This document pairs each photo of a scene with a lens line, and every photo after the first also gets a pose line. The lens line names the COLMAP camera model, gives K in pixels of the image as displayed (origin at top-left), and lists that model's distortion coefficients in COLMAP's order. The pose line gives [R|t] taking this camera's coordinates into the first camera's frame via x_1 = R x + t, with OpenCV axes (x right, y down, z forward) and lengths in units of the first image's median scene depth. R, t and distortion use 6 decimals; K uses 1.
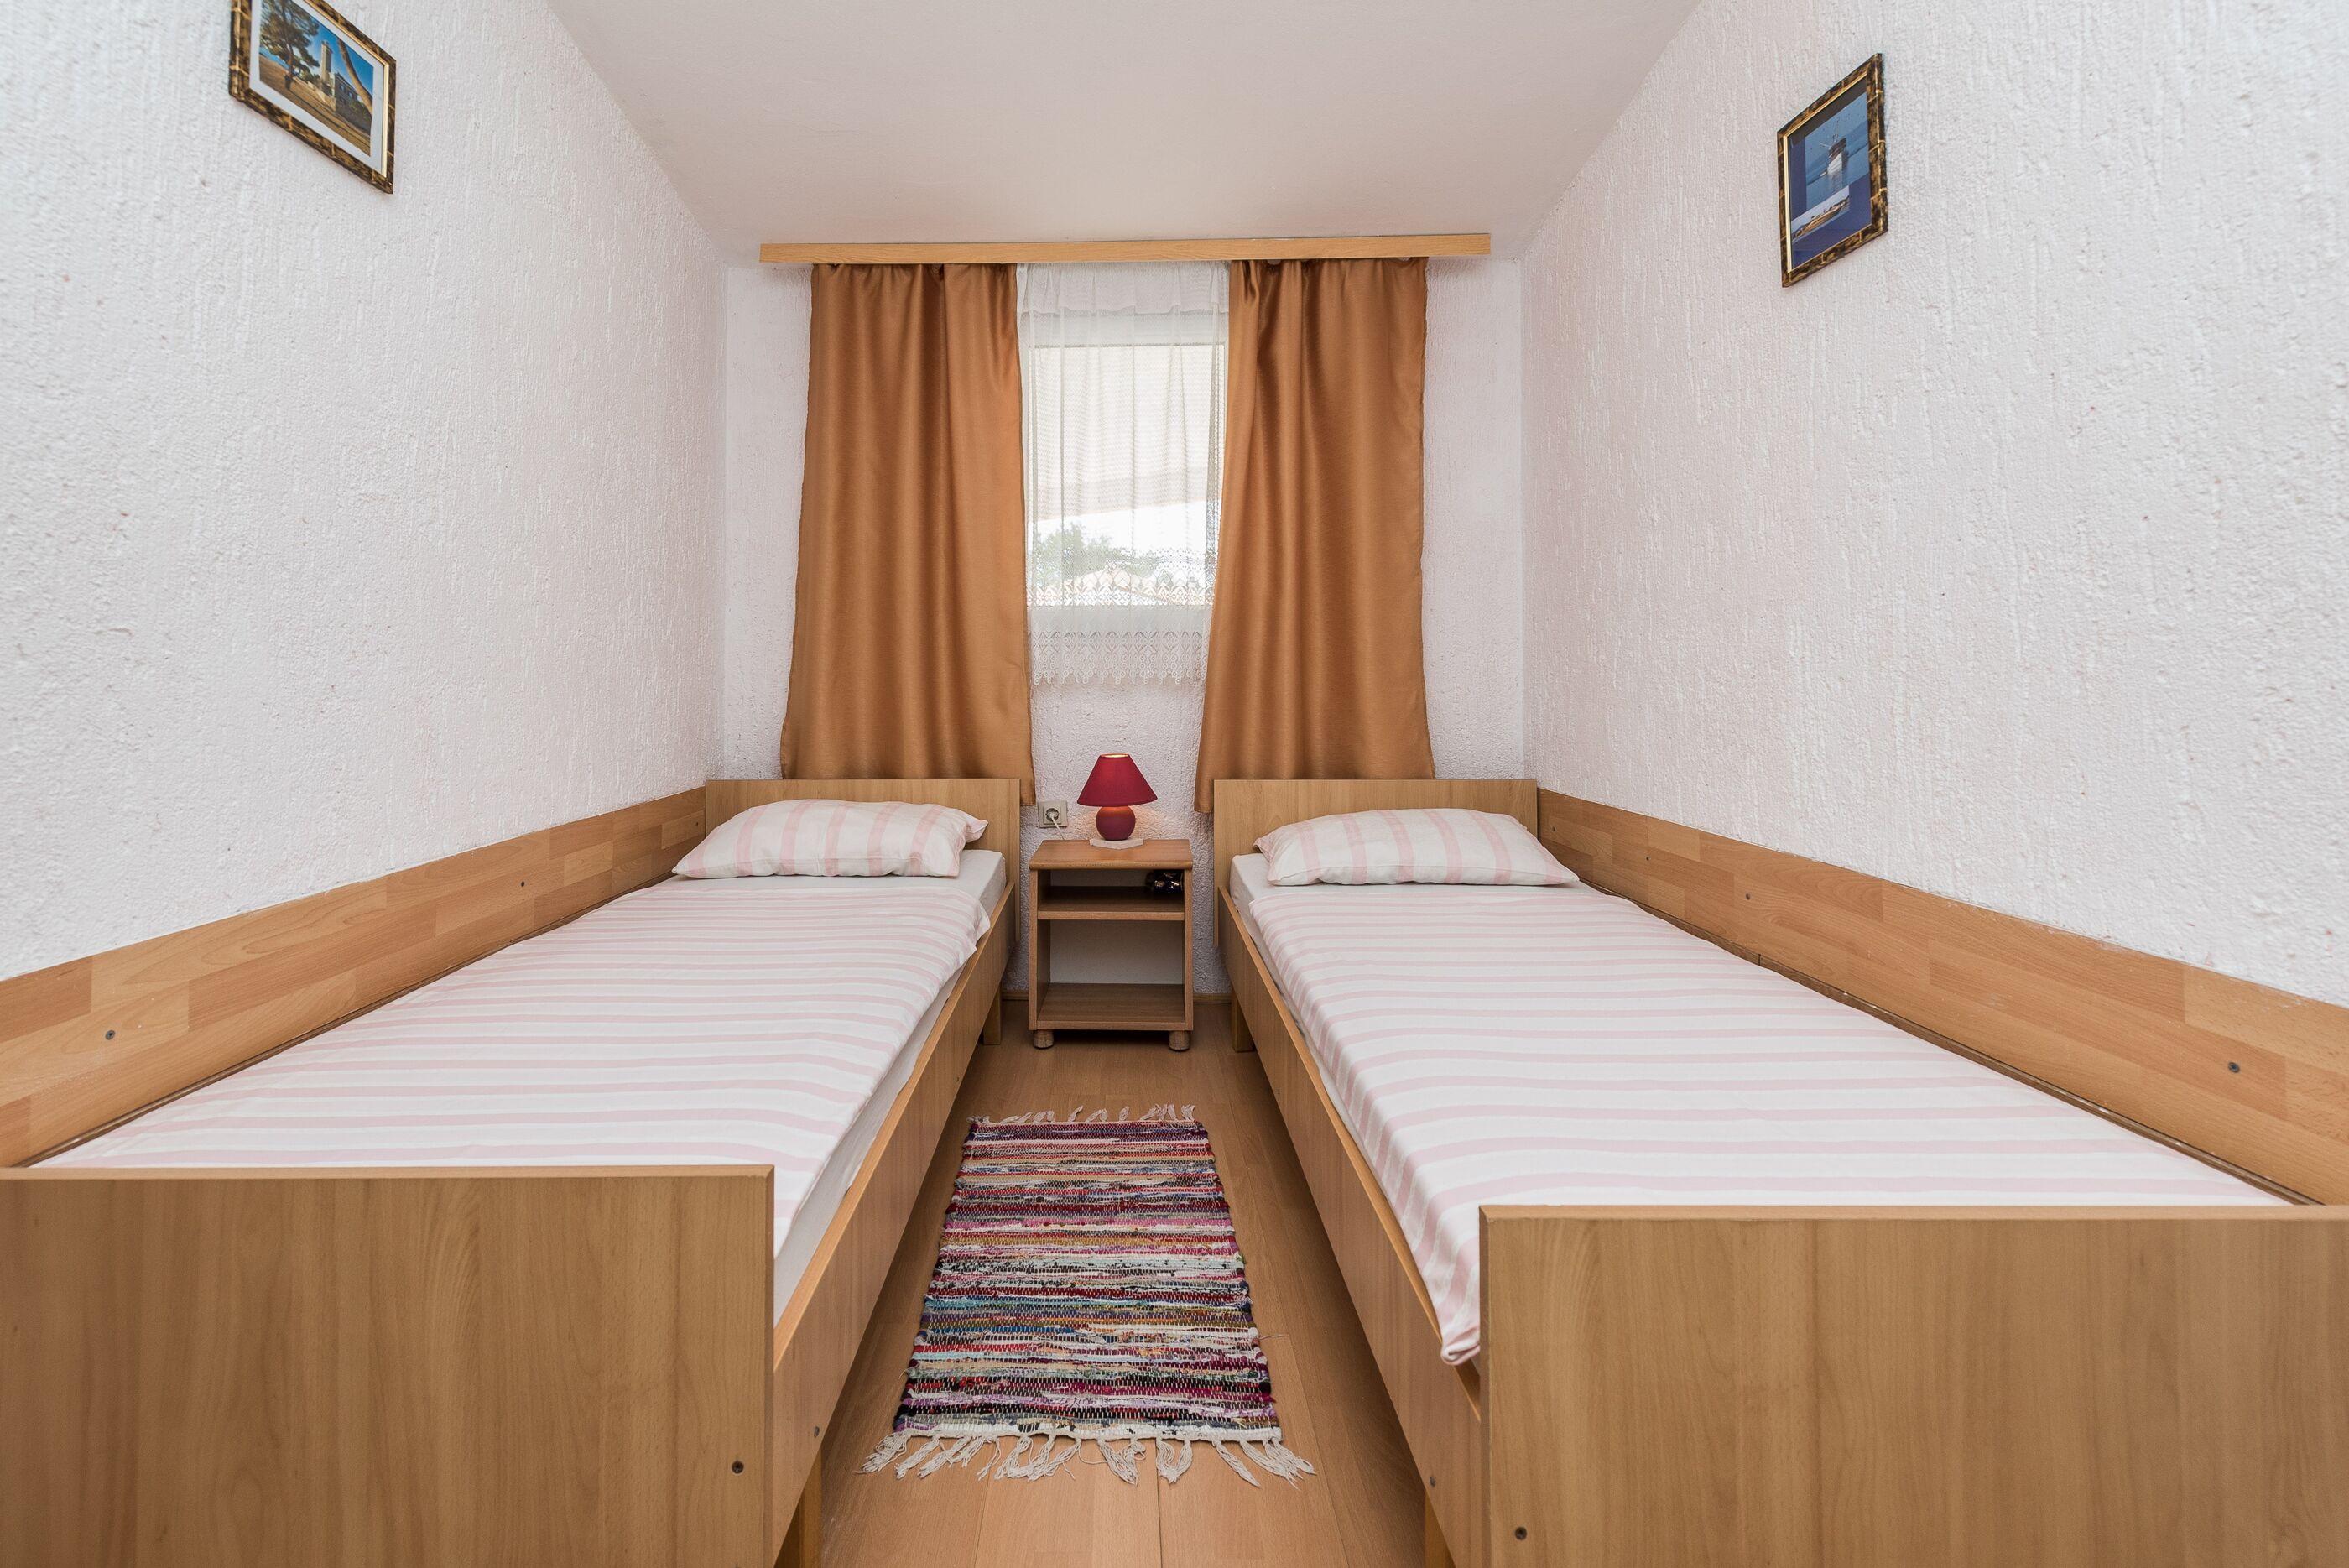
lens RADIAL K [[1036.0, 0, 1171.5], [0, 1036.0, 646.6], [0, 0, 1]] dist [0.000851, -0.000284]
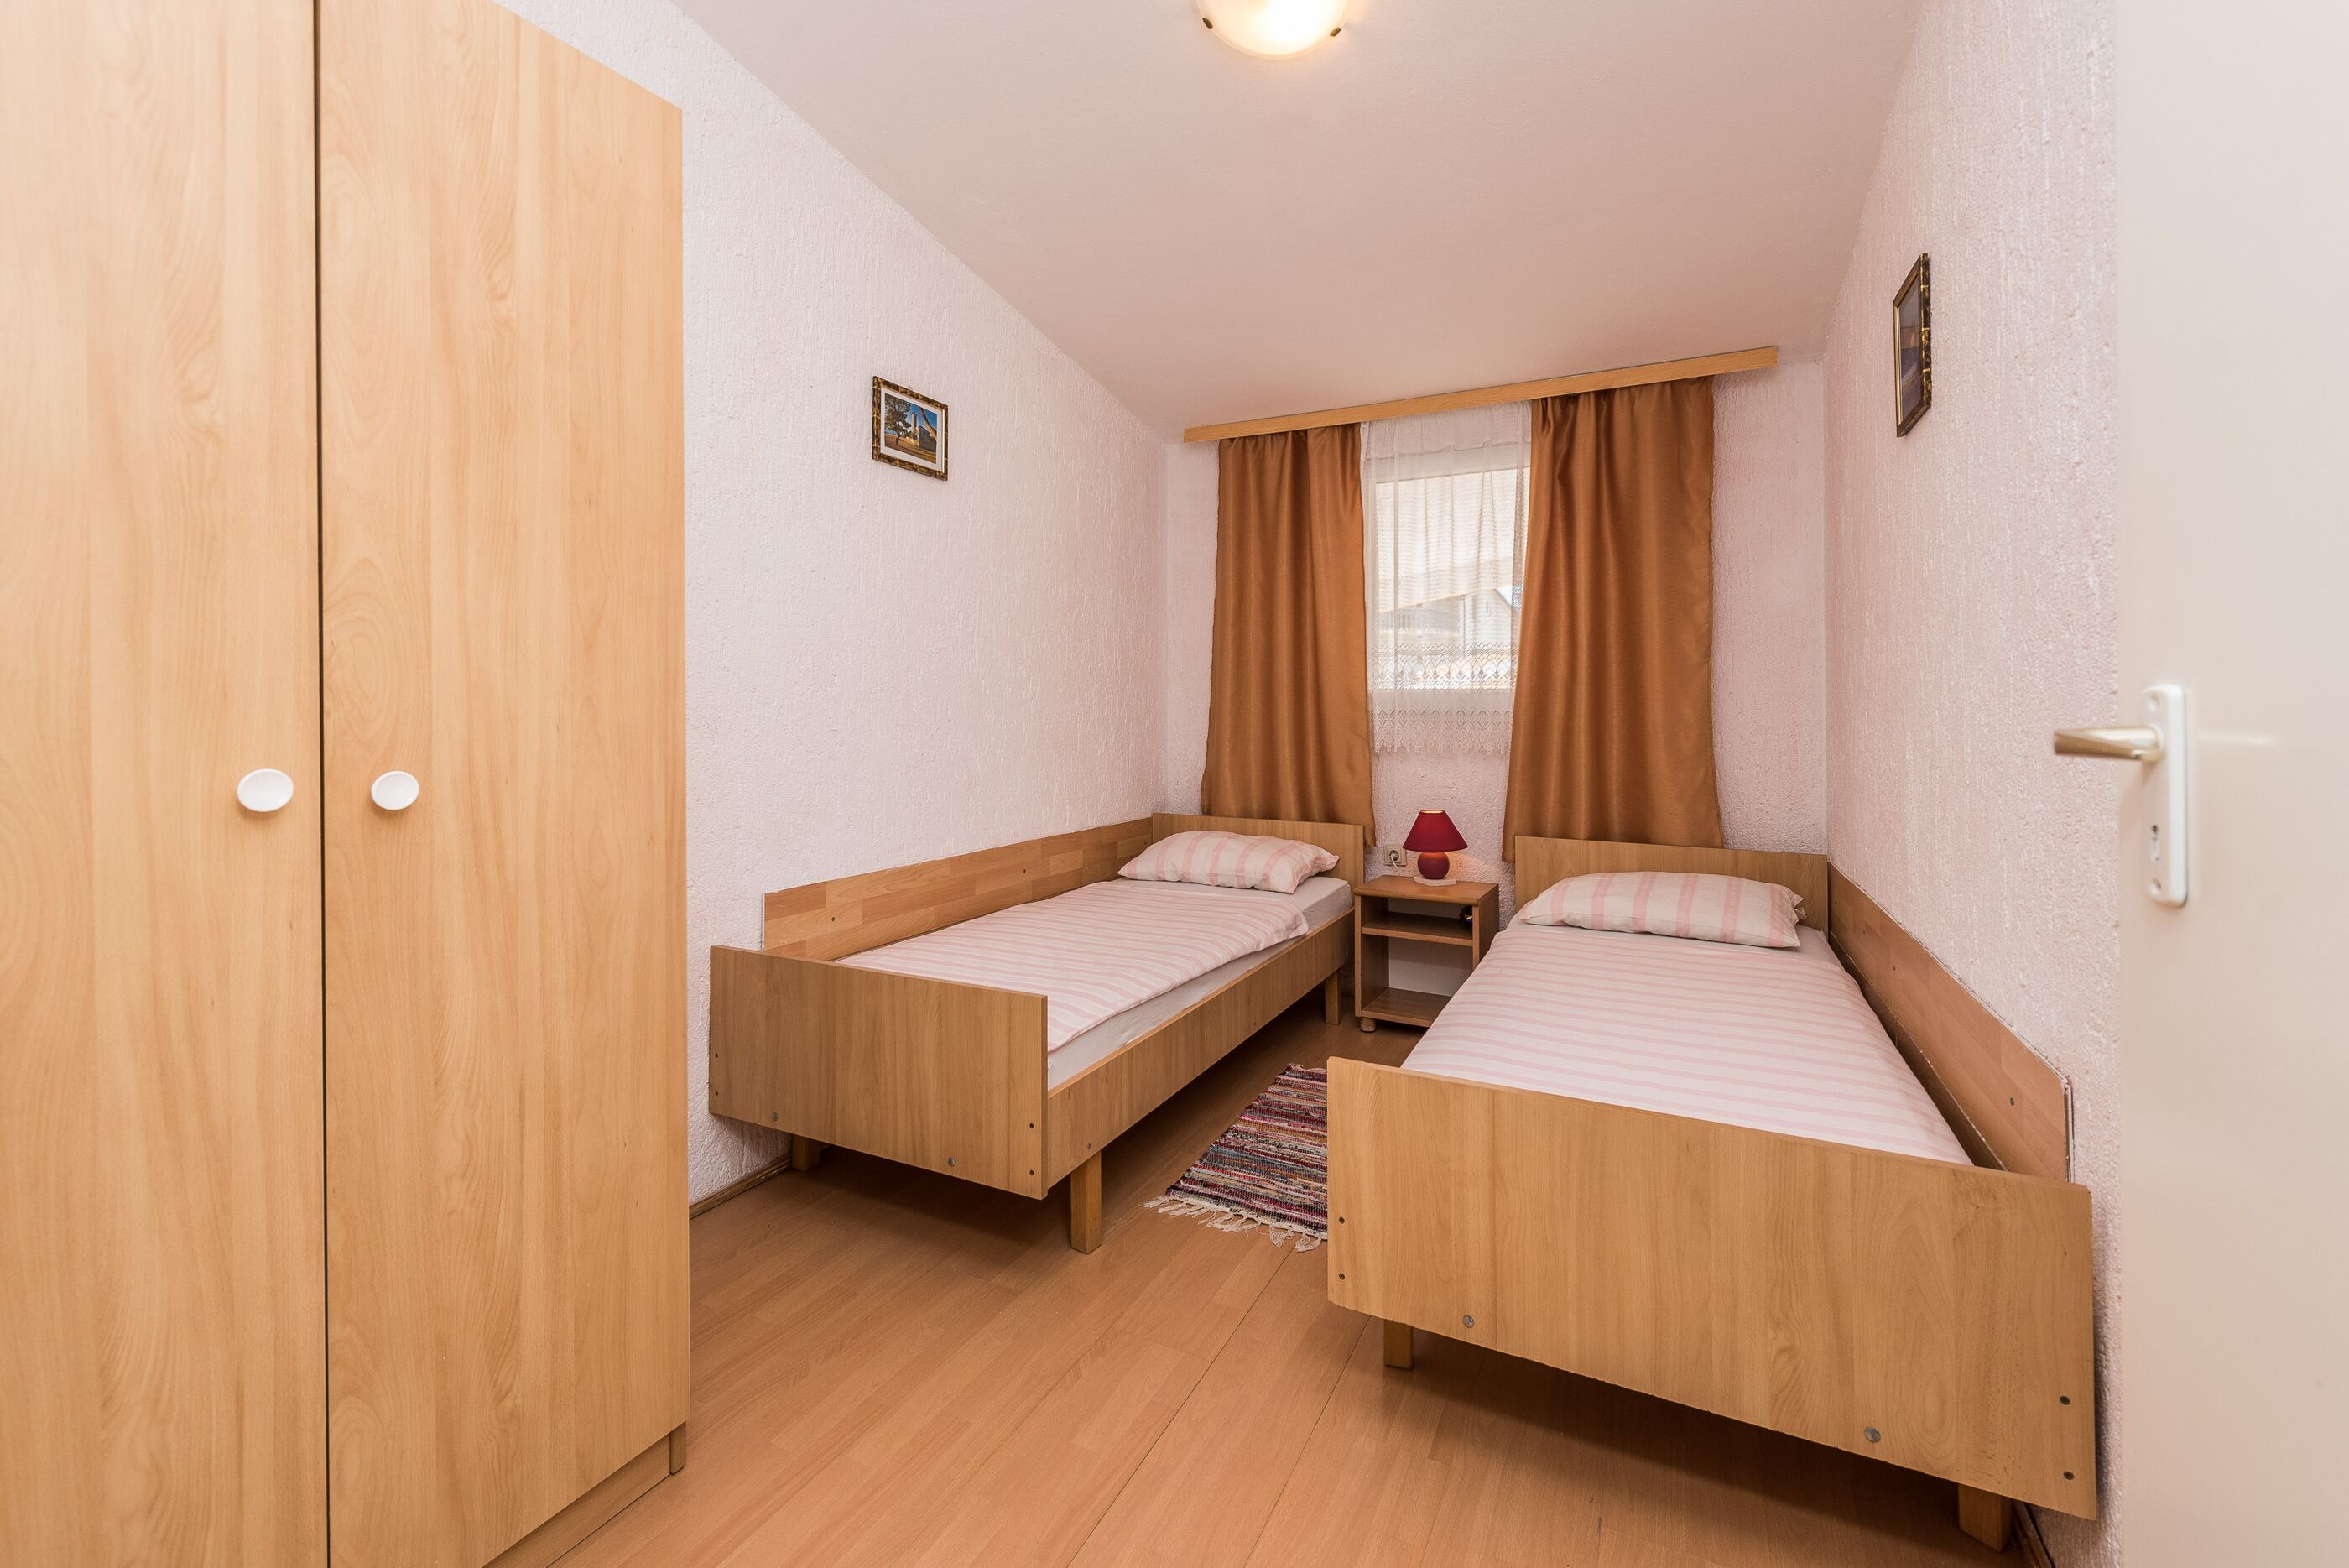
lens RADIAL K [[991.7, 0, 1181.8], [0, 991.7, 712.0], [0, 0, 1]] dist [0.000311, 0.000049]
pose [[0.887536, 0.007269, -0.460682, 0.231179], [0.001639, 0.999819, 0.018932, -0.038091], [0.460736, -0.017558, 0.887363, -0.200945]]
